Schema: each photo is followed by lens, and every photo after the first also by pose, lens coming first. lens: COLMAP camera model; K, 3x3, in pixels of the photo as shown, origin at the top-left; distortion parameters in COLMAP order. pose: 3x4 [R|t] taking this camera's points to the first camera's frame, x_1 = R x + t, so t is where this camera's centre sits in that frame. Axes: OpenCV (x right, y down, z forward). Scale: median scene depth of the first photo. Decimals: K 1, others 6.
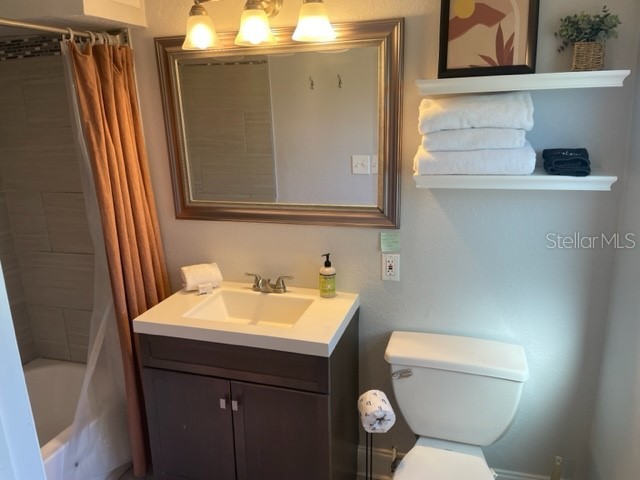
lens RADIAL K [[484.9, 0, 321.3], [0, 484.9, 241.4], [0, 0, 1]] dist [0.082059, -0.114372]
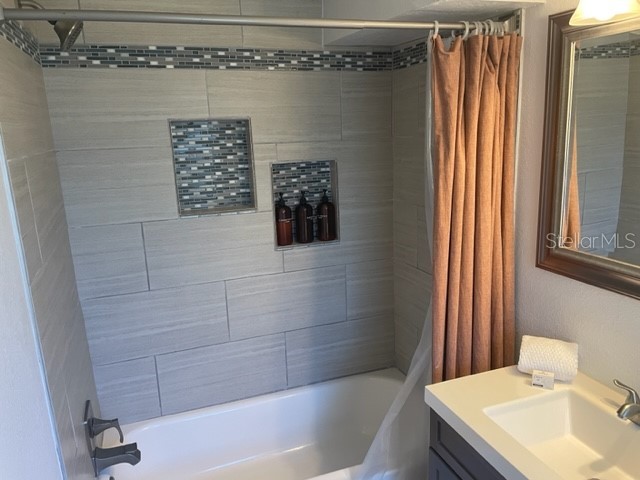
lens RADIAL K [[484.9, 0, 332.6], [0, 484.9, 241.9], [0, 0, 1]] dist [0.082059, -0.114372]
pose [[0.597186, 0.188092, -0.779738, 0.087924], [-0.185309, 0.978171, 0.094034, -0.102959], [0.780404, 0.088336, 0.619005, 0.343415]]
